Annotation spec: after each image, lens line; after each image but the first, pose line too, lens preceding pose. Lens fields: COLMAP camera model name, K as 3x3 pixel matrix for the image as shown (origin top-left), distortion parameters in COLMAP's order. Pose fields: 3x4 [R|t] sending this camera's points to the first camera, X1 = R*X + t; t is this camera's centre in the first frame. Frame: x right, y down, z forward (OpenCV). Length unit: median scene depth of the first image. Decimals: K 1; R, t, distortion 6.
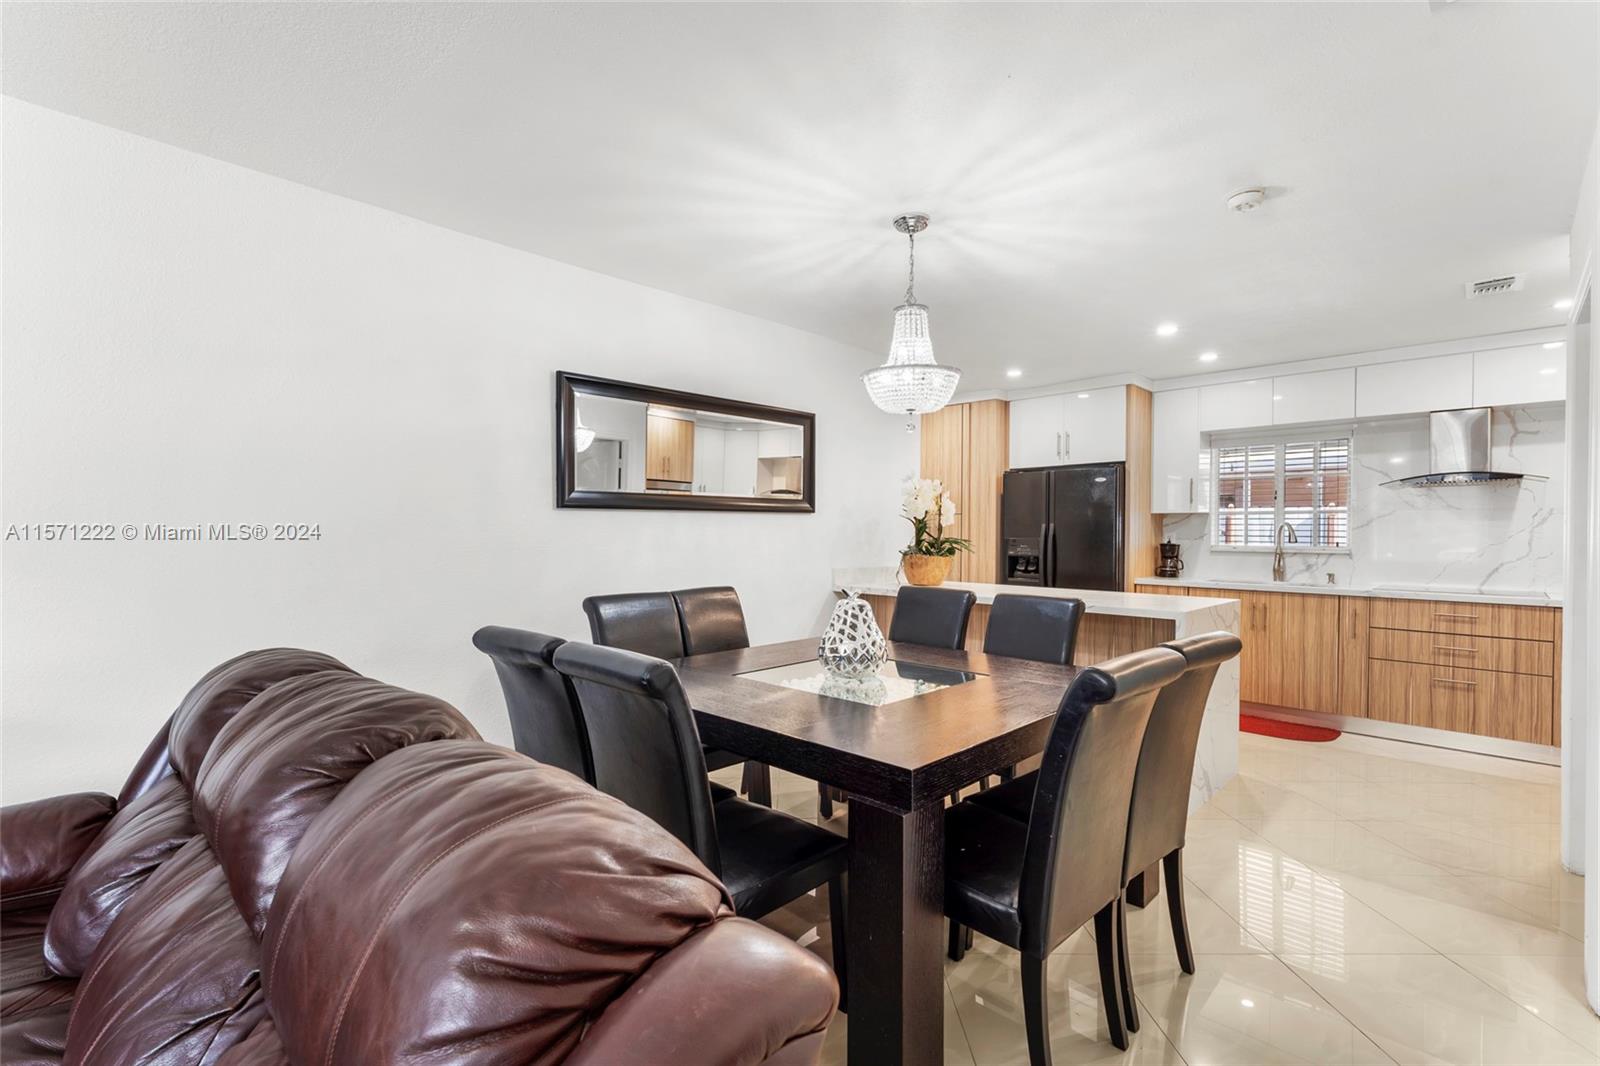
lens RADIAL K [[707.5, 0, 758.2], [0, 707.5, 537.8], [0, 0, 1]] dist [-0.003236, -0.000401]
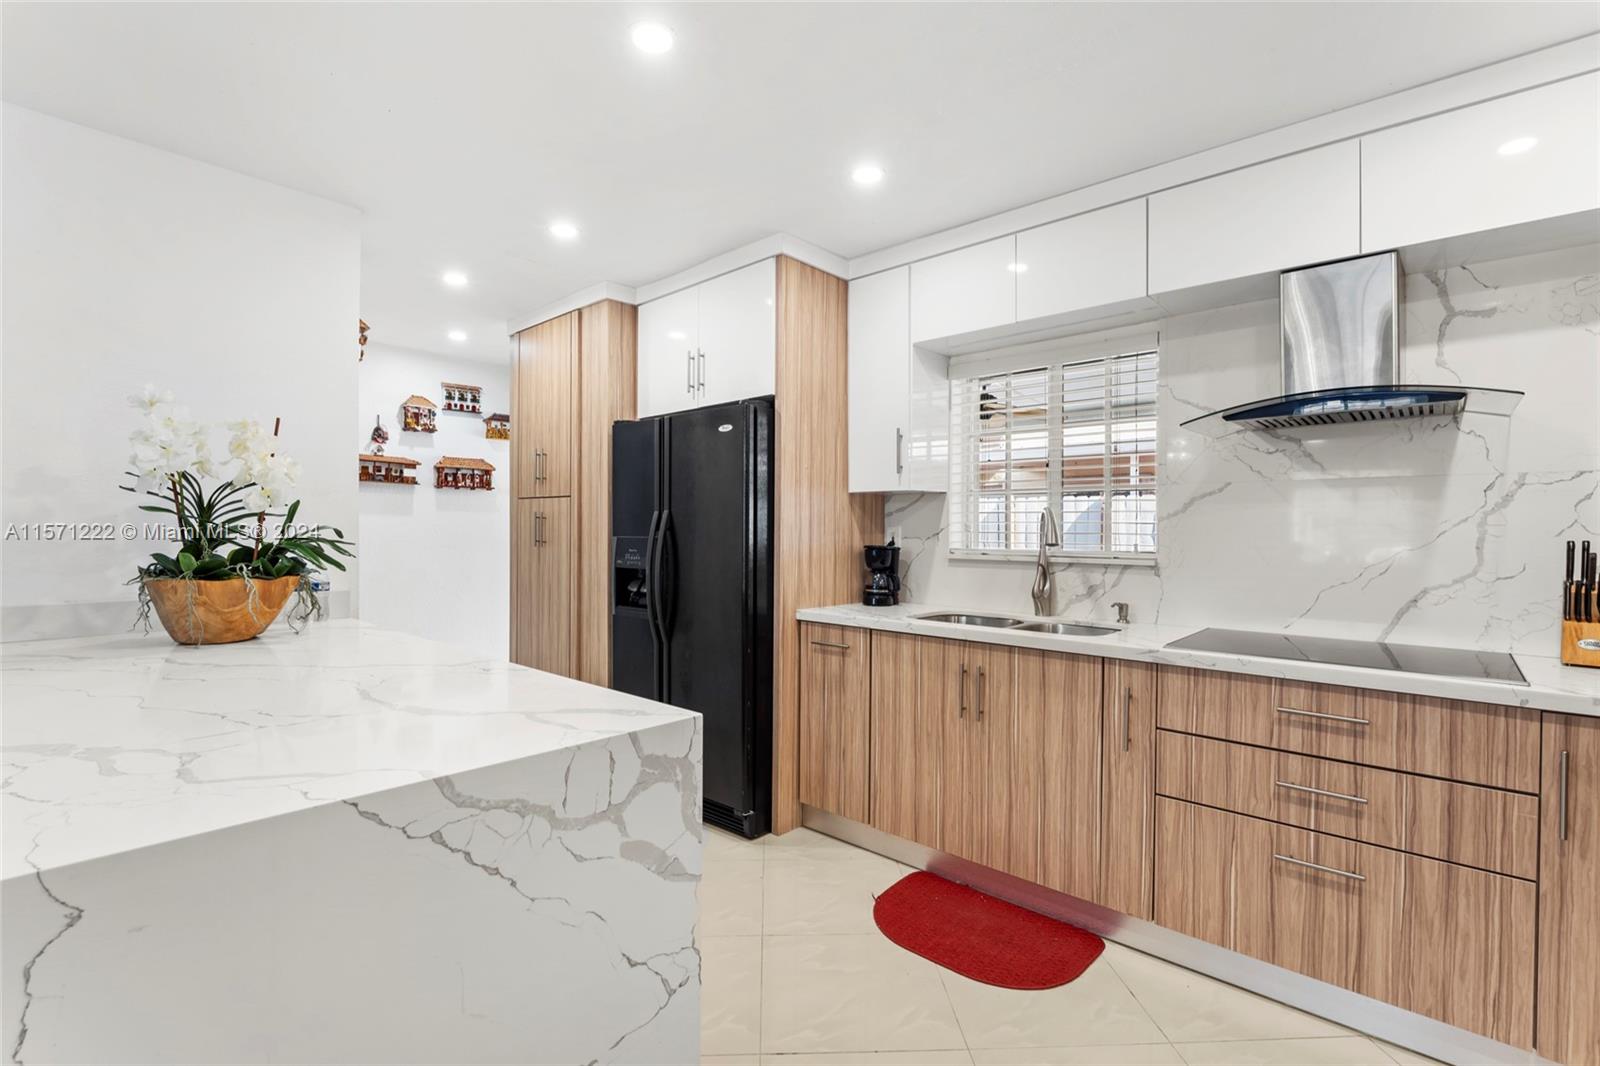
lens RADIAL K [[707.5, 0, 781.2], [0, 707.5, 532.4], [0, 0, 1]] dist [-0.003236, -0.000401]
pose [[0.997980, -0.000400, 0.063527, 0.588793], [0.000608, 0.999995, -0.003253, -0.001539], [-0.063526, 0.003285, 0.997975, 0.548284]]
